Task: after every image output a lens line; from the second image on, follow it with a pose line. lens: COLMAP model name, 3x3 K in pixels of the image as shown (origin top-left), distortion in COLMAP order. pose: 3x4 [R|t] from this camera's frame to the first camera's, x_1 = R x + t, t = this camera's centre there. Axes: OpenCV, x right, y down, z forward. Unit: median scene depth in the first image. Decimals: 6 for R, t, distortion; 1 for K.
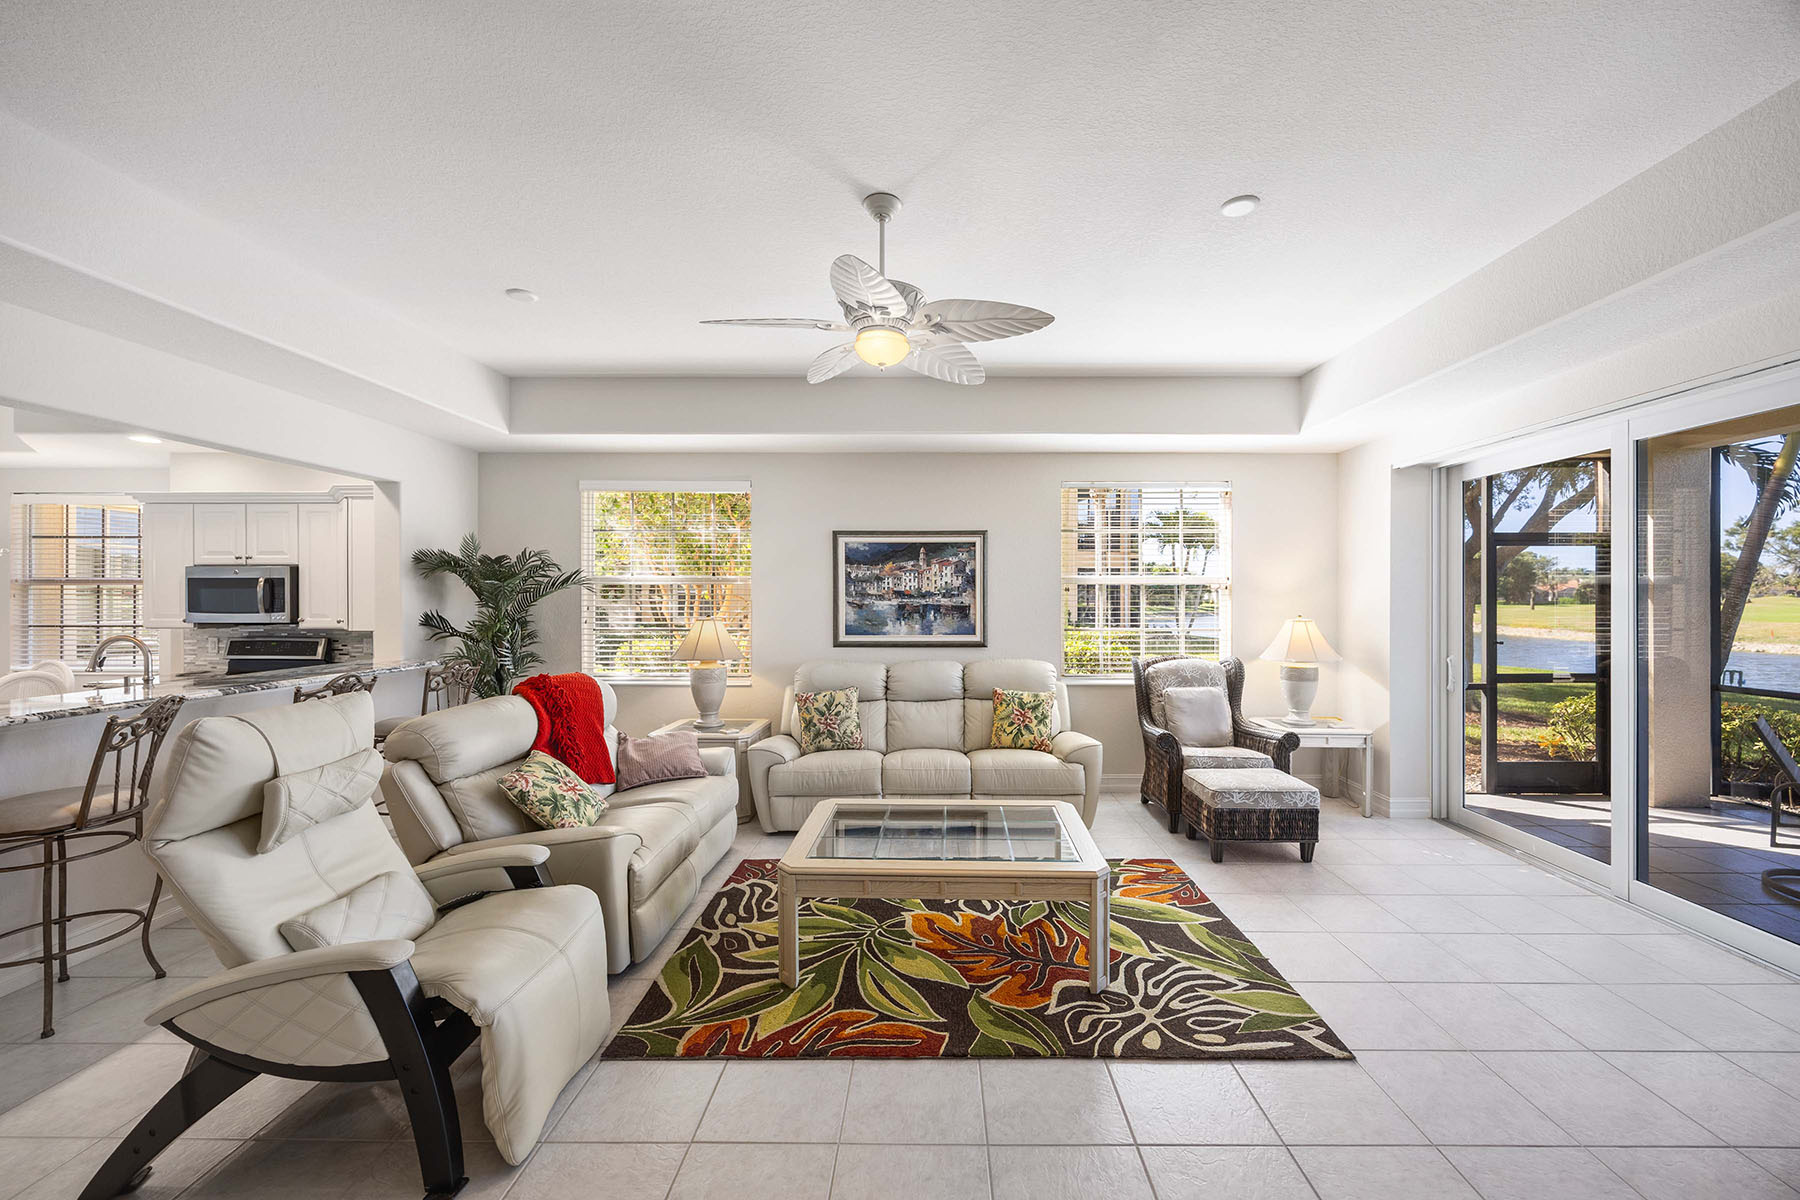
lens RADIAL K [[685.3, 0, 938.2], [0, 685.3, 605.3], [0, 0, 1]] dist [-0.004795, 0.001340]
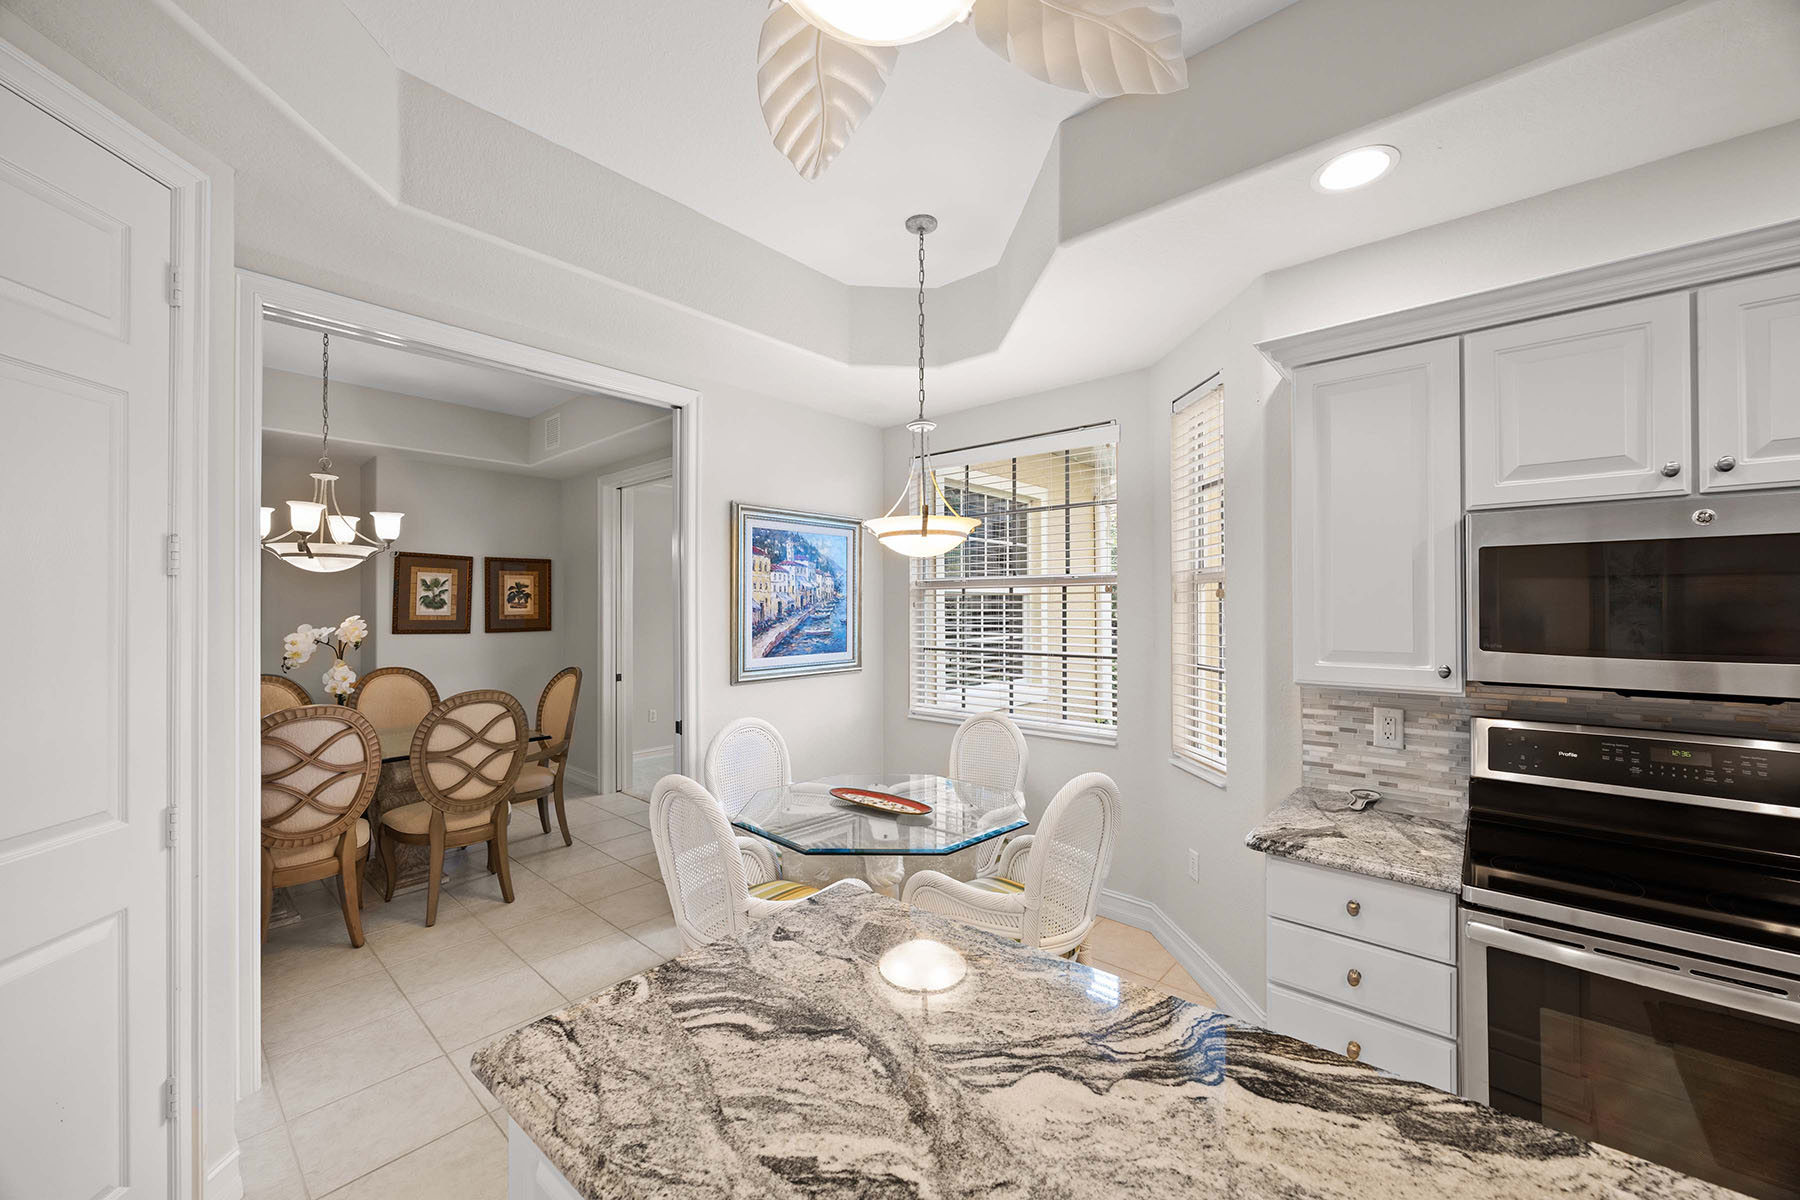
lens RADIAL K [[685.3, 0, 895.1], [0, 685.3, 596.1], [0, 0, 1]] dist [-0.004795, 0.001340]
pose [[0.745223, -0.013276, -0.666683, -1.131249], [-0.005690, 0.999639, -0.026267, -0.006134], [0.666791, 0.023368, 0.744878, 0.584652]]
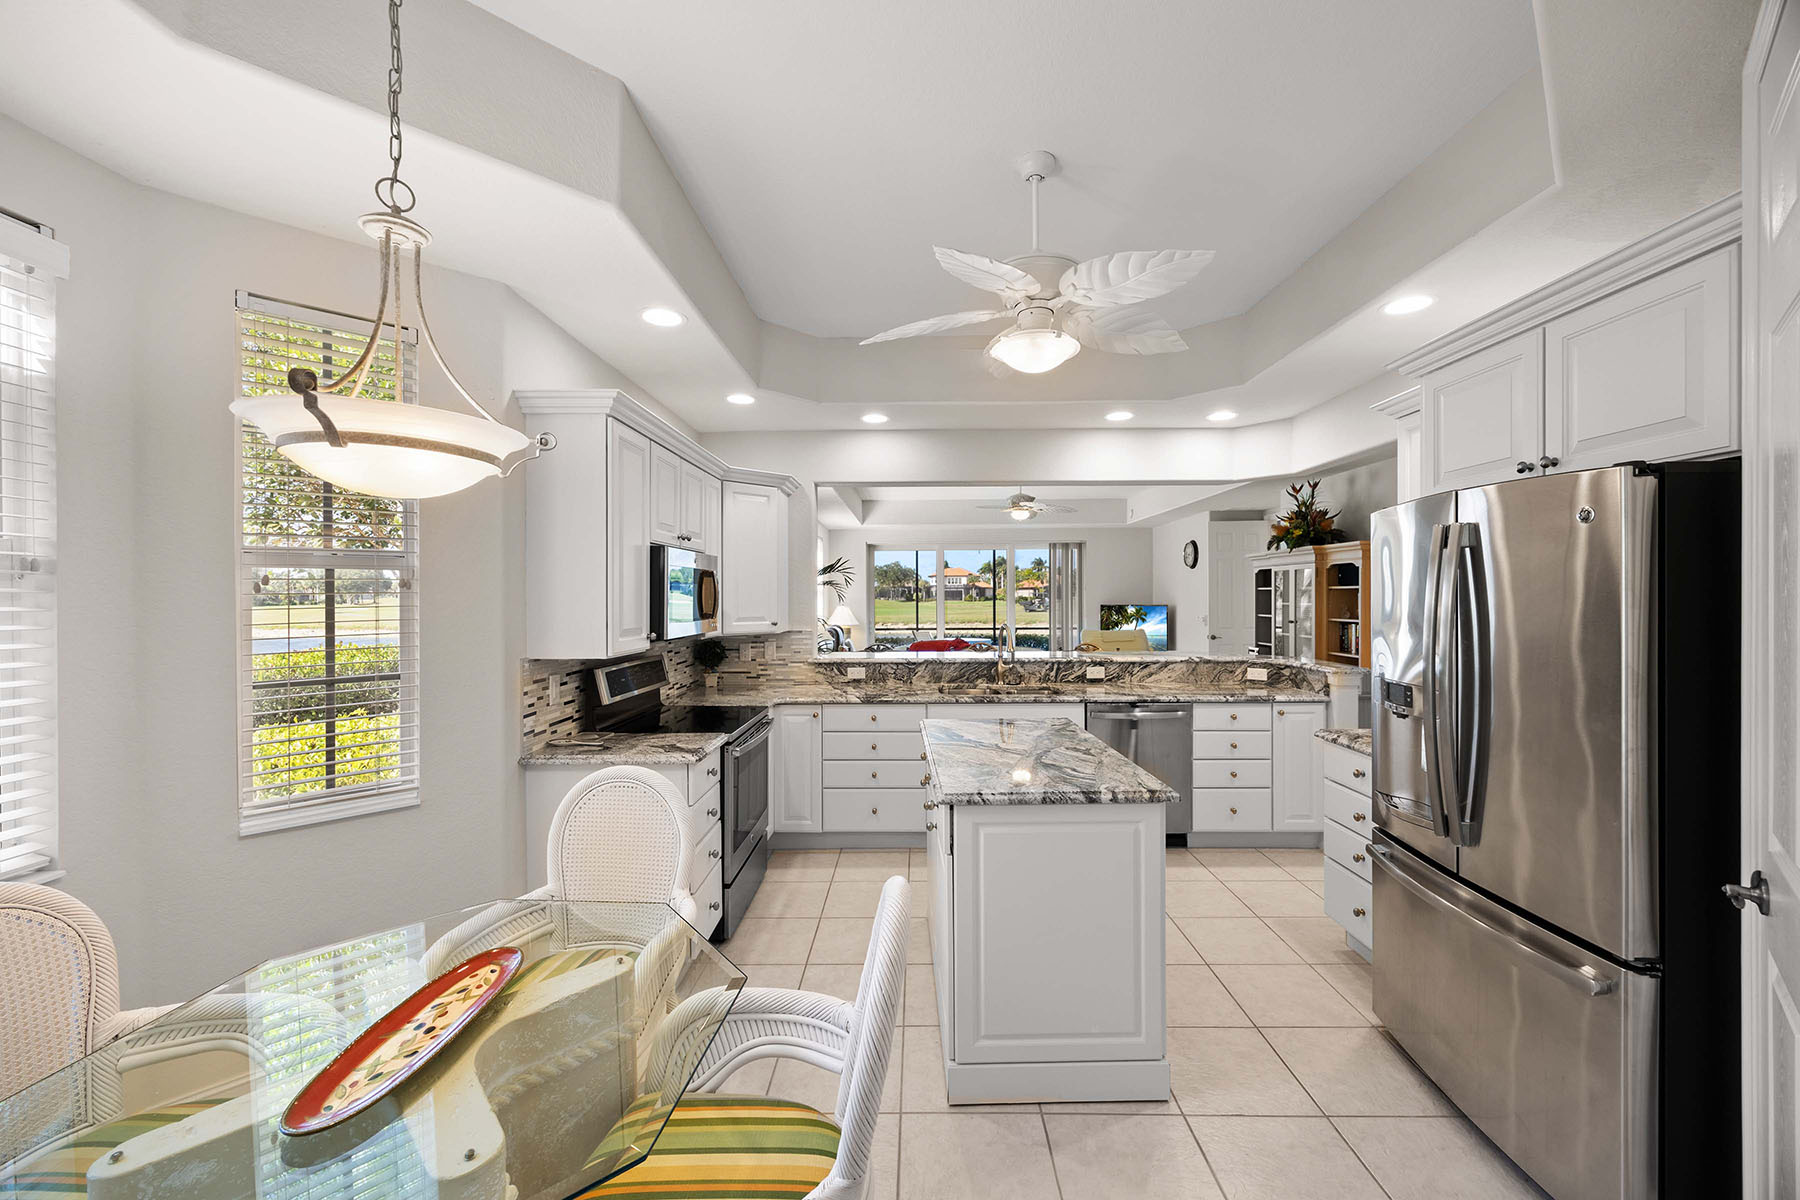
lens RADIAL K [[685.3, 0, 910.4], [0, 685.3, 610.1], [0, 0, 1]] dist [-0.004795, 0.001340]
pose [[0.016804, -0.021137, 0.999635, -1.759914], [0.017084, 0.999637, 0.020850, -0.009929], [-0.999713, 0.016728, 0.017159, 0.805966]]
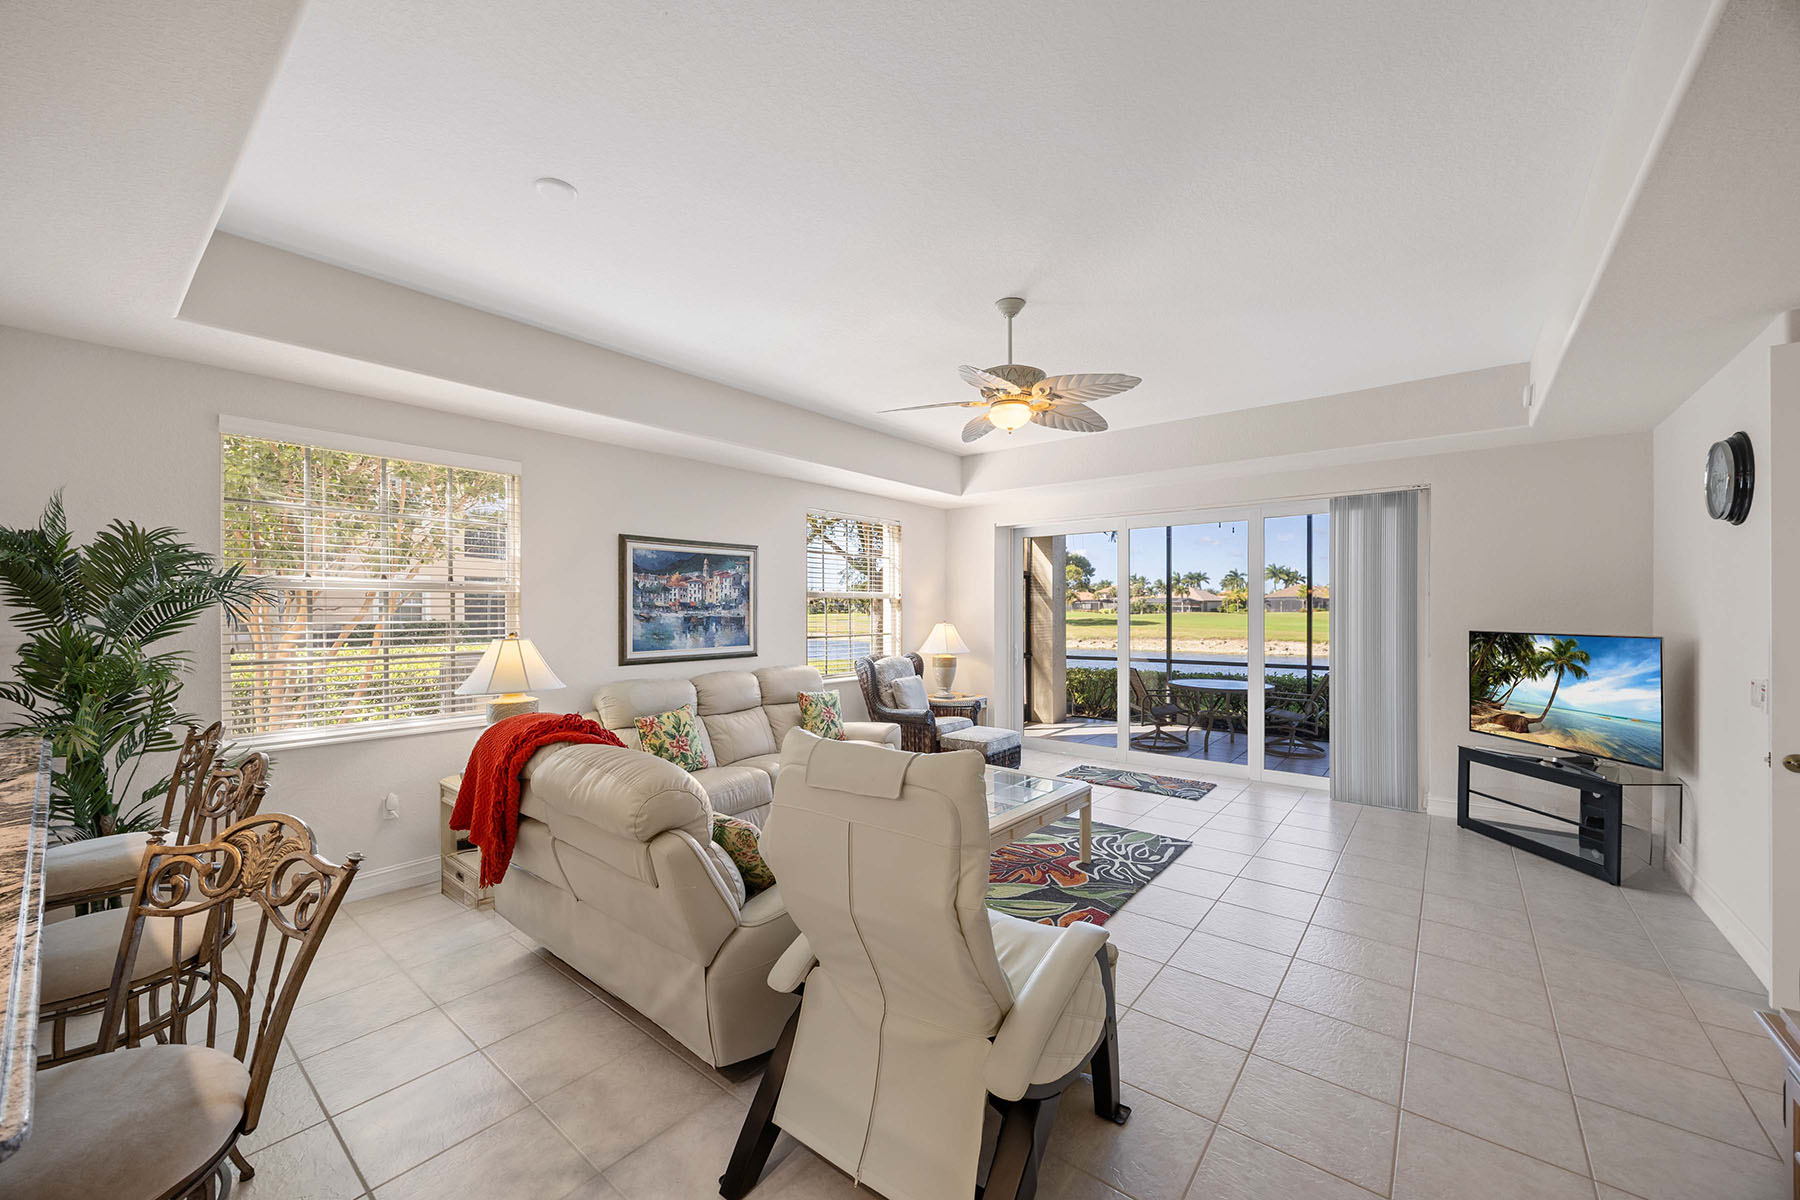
lens RADIAL K [[685.3, 0, 891.7], [0, 685.3, 611.7], [0, 0, 1]] dist [-0.004795, 0.001340]
pose [[0.633975, -0.005114, 0.773336, -0.684816], [0.012215, 0.999920, -0.003402, -0.001632], [-0.773257, 0.011603, 0.633987, 0.195446]]
